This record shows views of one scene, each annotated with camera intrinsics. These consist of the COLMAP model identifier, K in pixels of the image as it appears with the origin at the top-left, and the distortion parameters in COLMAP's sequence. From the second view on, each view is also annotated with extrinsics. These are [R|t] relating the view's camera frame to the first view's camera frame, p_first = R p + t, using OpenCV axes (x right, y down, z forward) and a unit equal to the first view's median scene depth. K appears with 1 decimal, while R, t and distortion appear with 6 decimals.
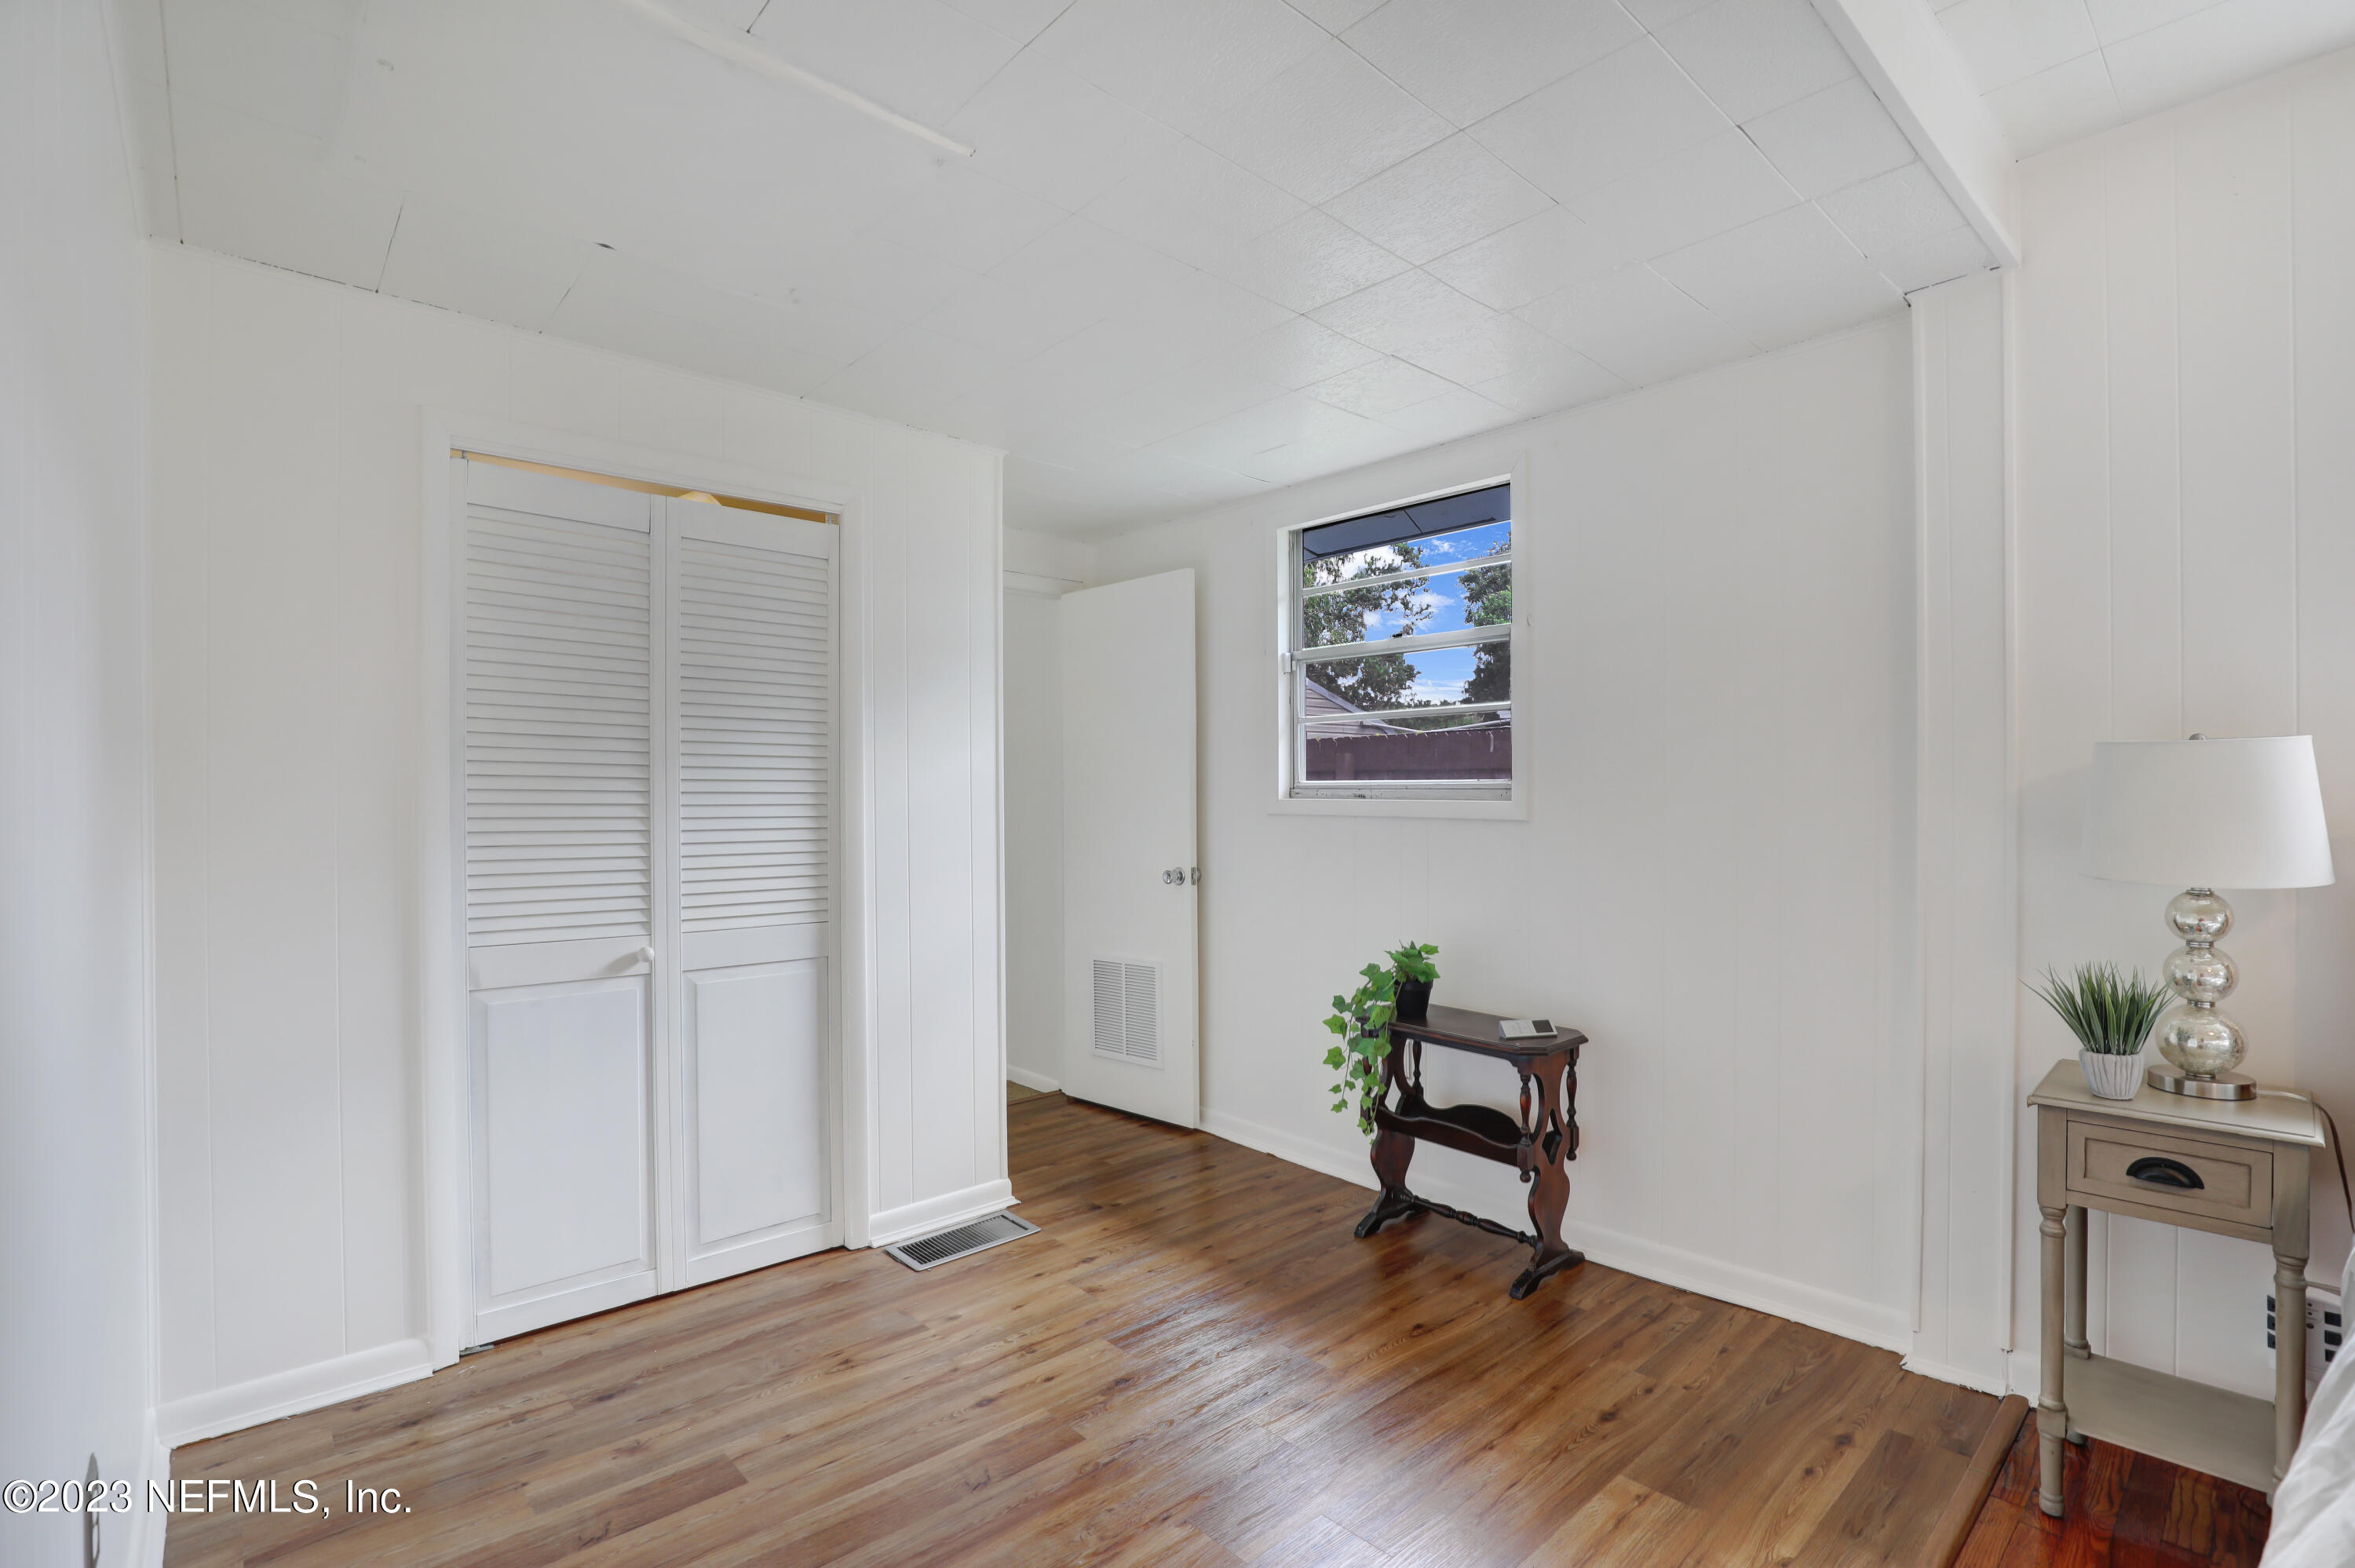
lens RADIAL K [[1110.3, 0, 1195.1], [0, 1110.3, 793.9], [0, 0, 1]] dist [-0.030906, 0.007553]
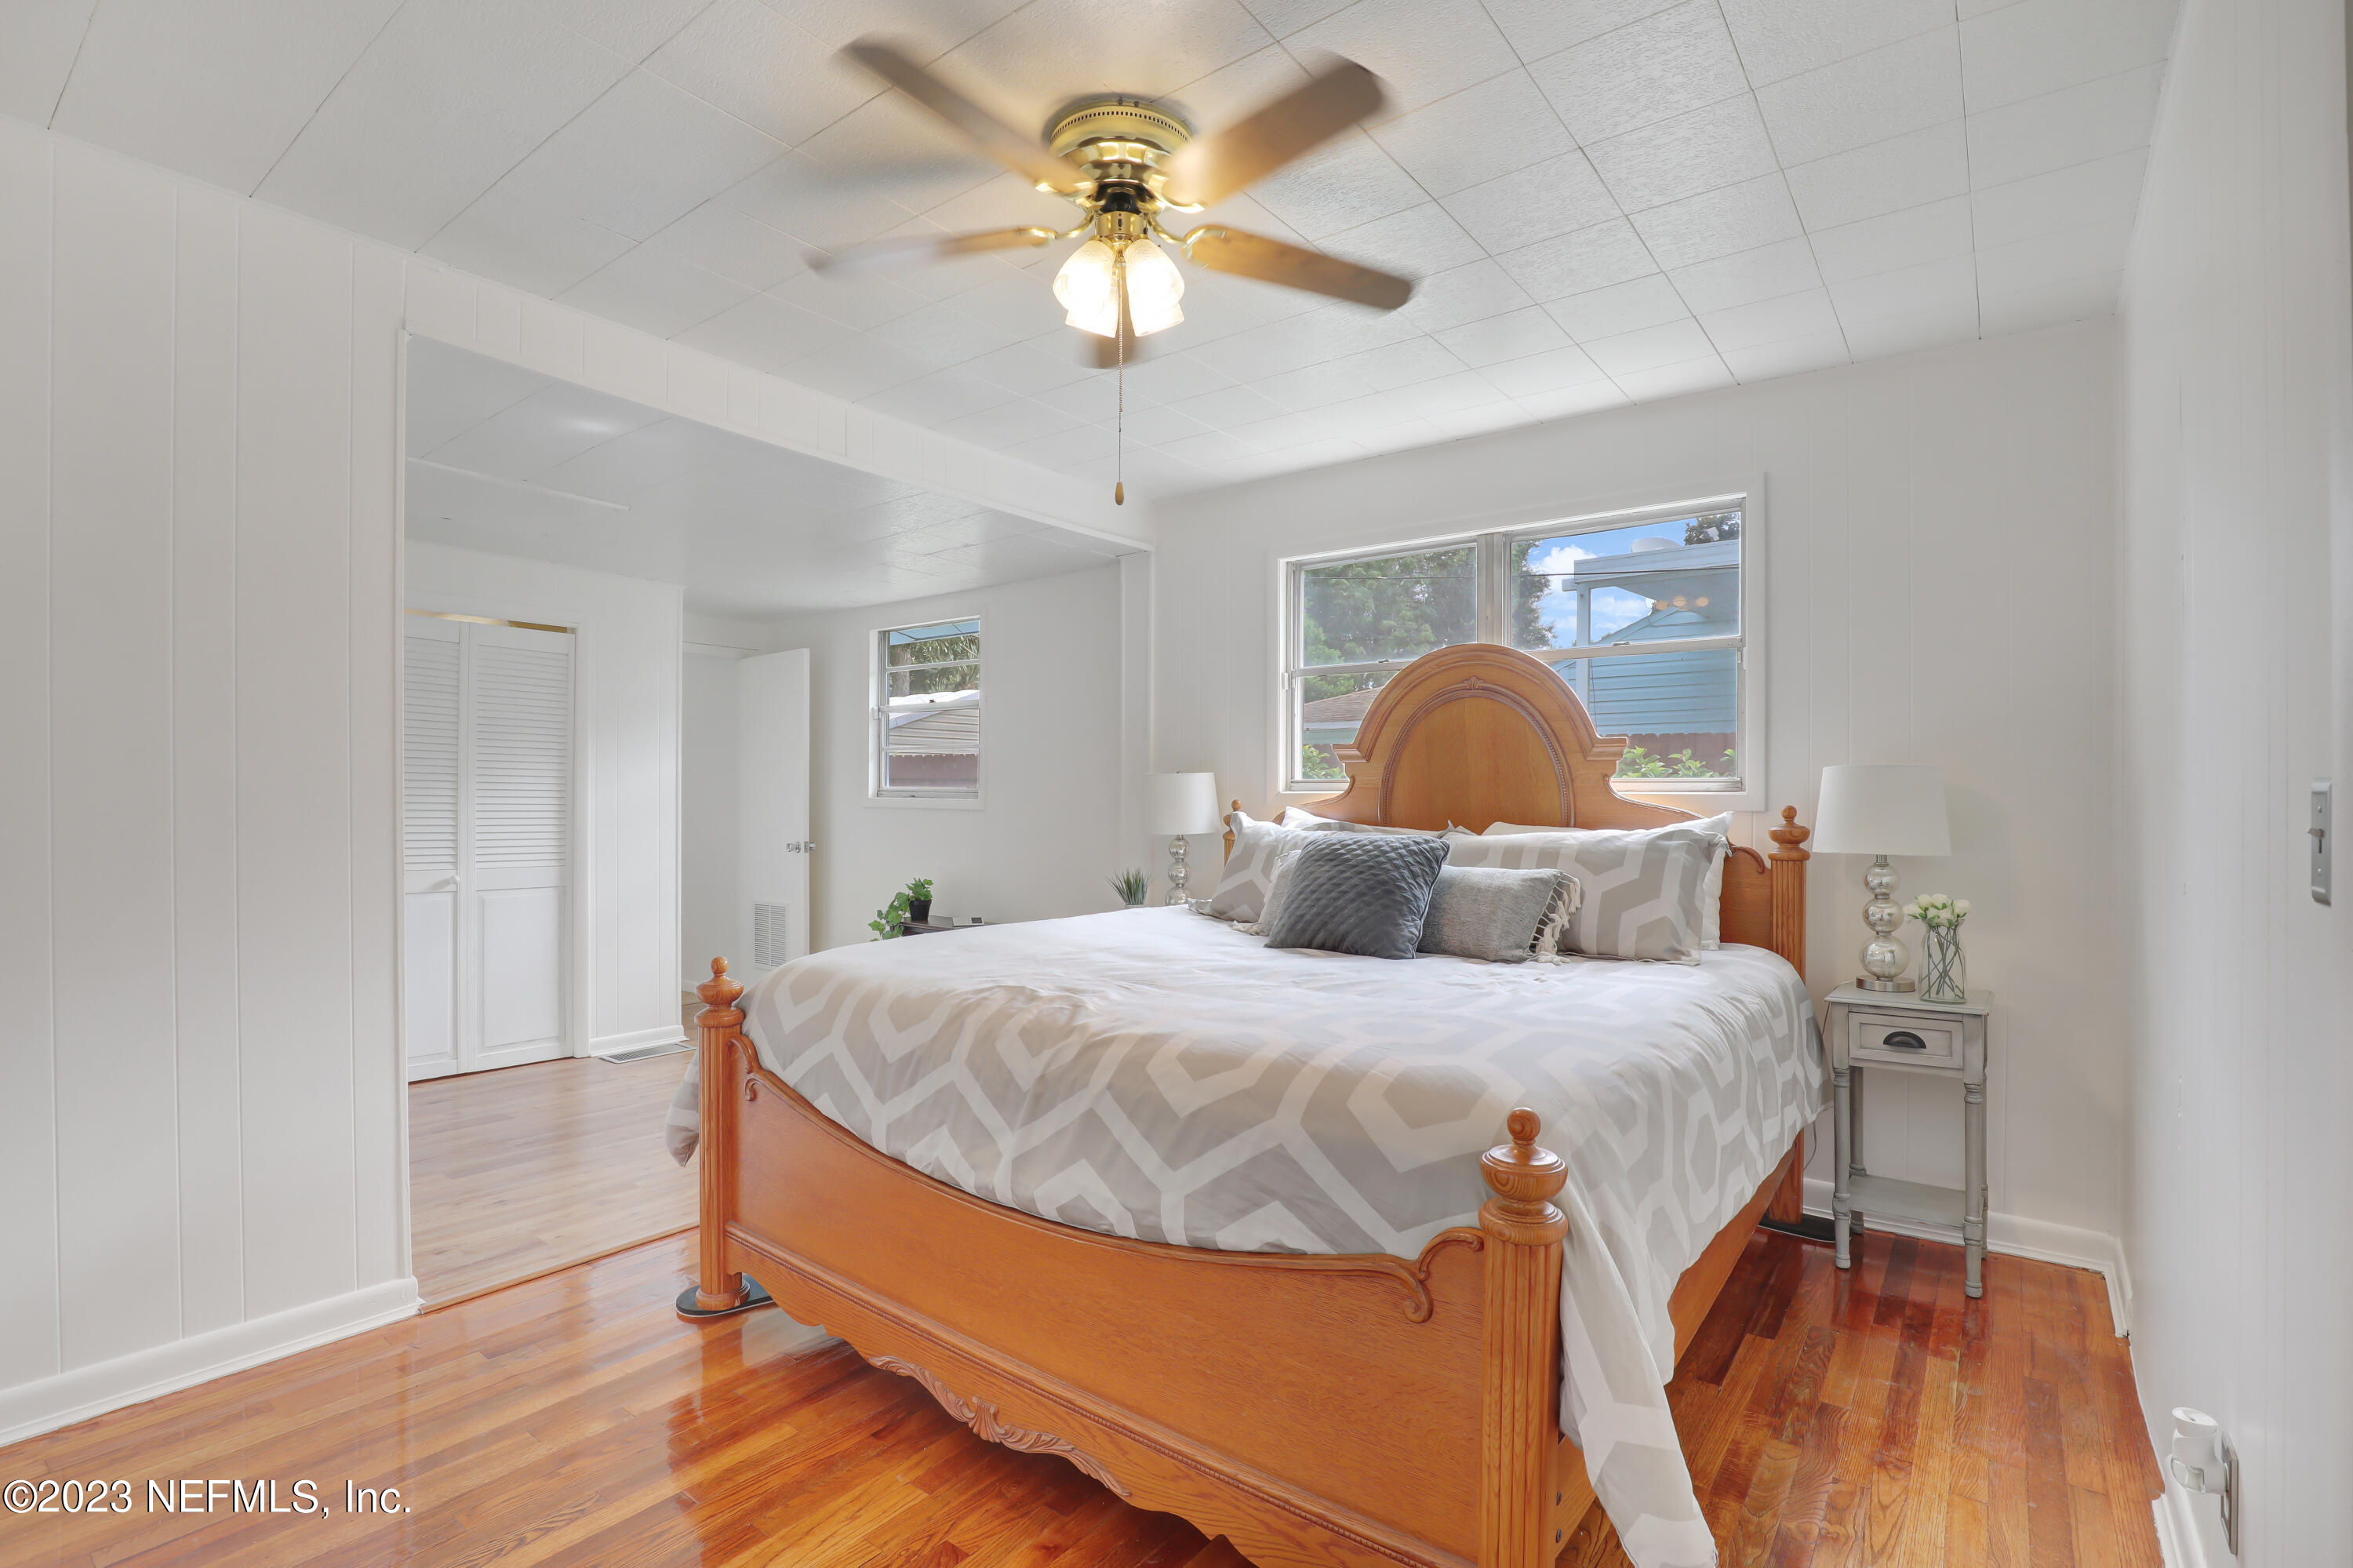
lens RADIAL K [[1087.8, 0, 1185.2], [0, 1087.8, 796.6], [0, 0, 1]] dist [-0.033842, 0.007127]
pose [[0.982435, 0.010150, 0.186331, 0.297679], [-0.009712, 0.999948, -0.003266, 0.004402], [-0.186354, 0.001399, 0.982482, -0.812967]]
